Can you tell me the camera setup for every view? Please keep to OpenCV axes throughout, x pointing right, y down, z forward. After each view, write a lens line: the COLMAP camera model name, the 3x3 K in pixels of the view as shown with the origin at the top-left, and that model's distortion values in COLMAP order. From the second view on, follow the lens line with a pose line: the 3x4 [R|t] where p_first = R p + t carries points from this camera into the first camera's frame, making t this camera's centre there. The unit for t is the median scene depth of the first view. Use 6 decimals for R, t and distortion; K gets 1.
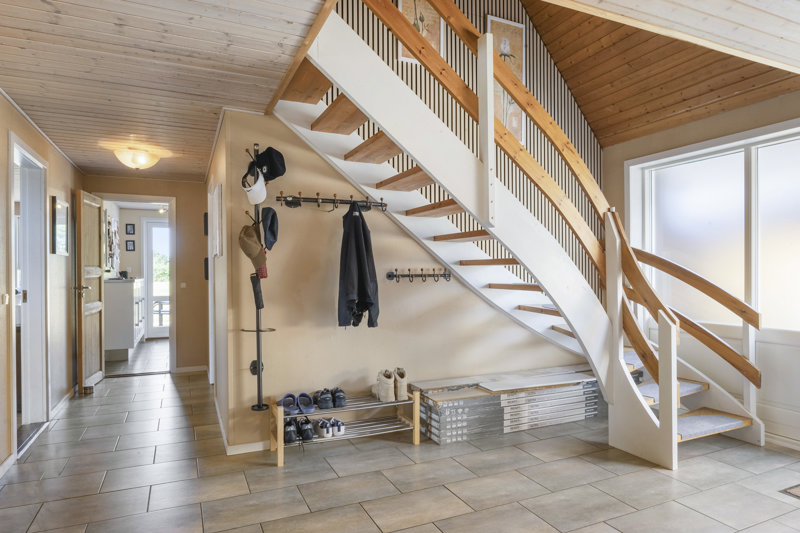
lens RADIAL K [[481.3, 0, 399.2], [0, 481.3, 272.2], [0, 0, 1]] dist [-0.001970, -0.000787]
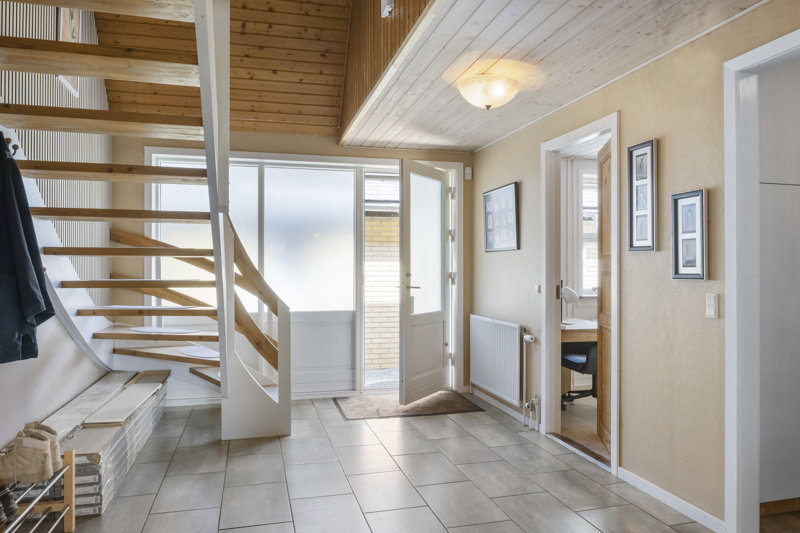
lens RADIAL K [[550.8, 0, 400.3], [0, 550.8, 265.2], [0, 0, 1]] dist [-0.025175, -0.000703]
pose [[0.164983, 0.011800, 0.986226, -0.601915], [-0.000577, 0.999929, -0.011867, 0.010936], [-0.986296, 0.001388, 0.164979, 0.434307]]
